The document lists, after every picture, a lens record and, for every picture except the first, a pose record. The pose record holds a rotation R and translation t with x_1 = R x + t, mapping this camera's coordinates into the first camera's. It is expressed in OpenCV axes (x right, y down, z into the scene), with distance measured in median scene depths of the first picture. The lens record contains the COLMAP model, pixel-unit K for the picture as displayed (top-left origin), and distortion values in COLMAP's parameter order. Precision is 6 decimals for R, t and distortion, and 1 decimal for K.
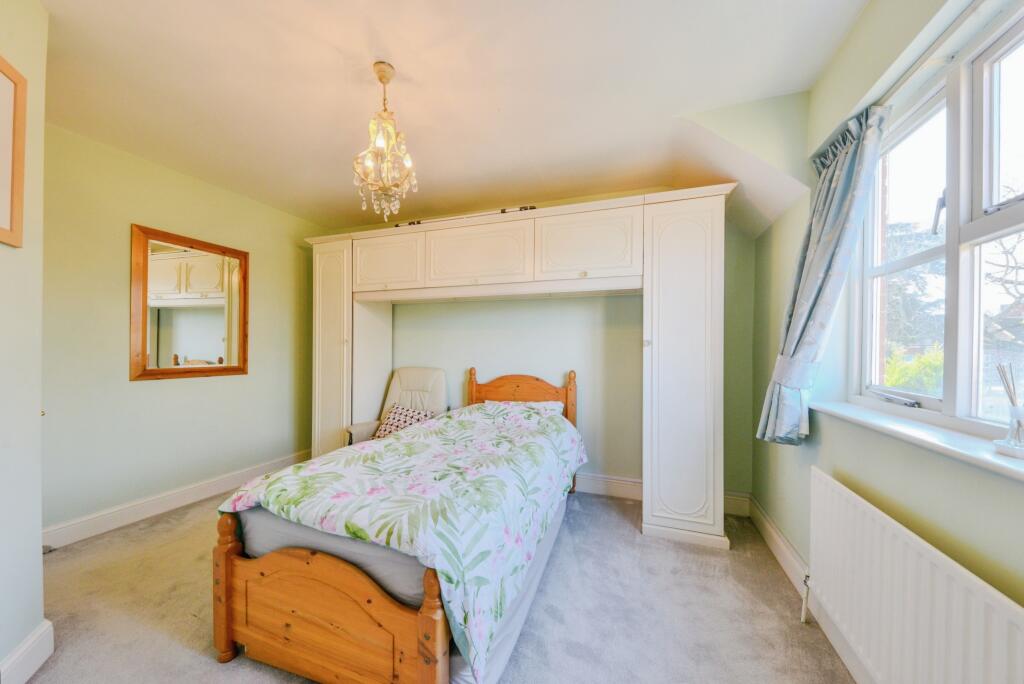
lens RADIAL K [[360.5, 0, 508.1], [0, 360.5, 344.0], [0, 0, 1]] dist [-0.000589, -0.000034]
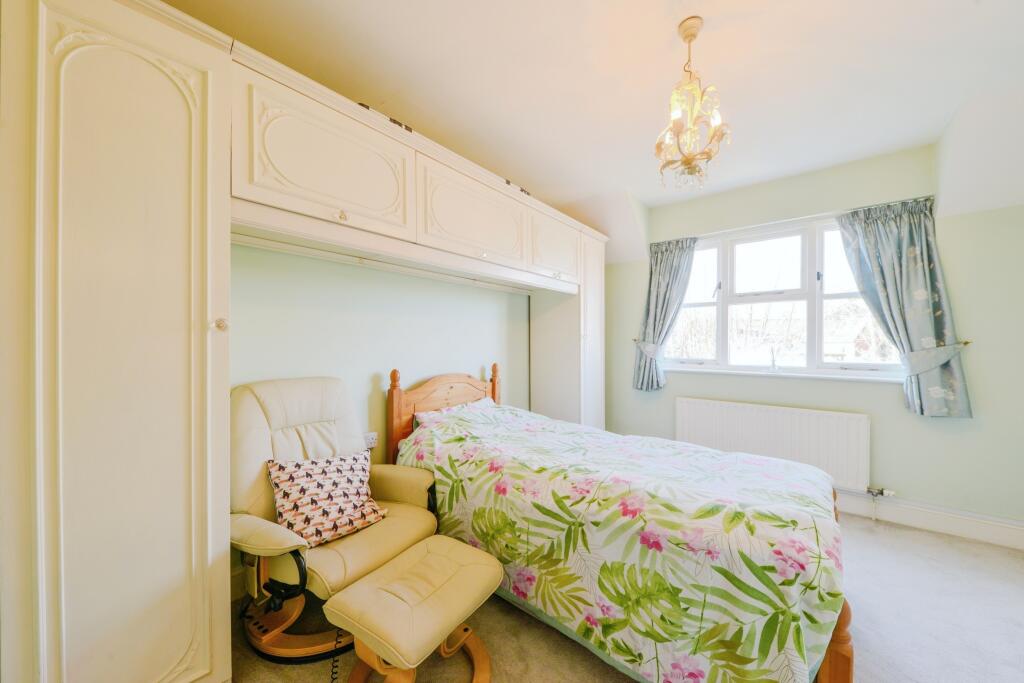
lens RADIAL K [[360.5, 0, 508.1], [0, 360.5, 343.5], [0, 0, 1]] dist [-0.000589, -0.000034]
pose [[0.333175, -0.008042, 0.942831, -0.963549], [-0.009010, 0.999891, 0.011712, 0.007606], [-0.942822, -0.012397, 0.333066, 0.826488]]
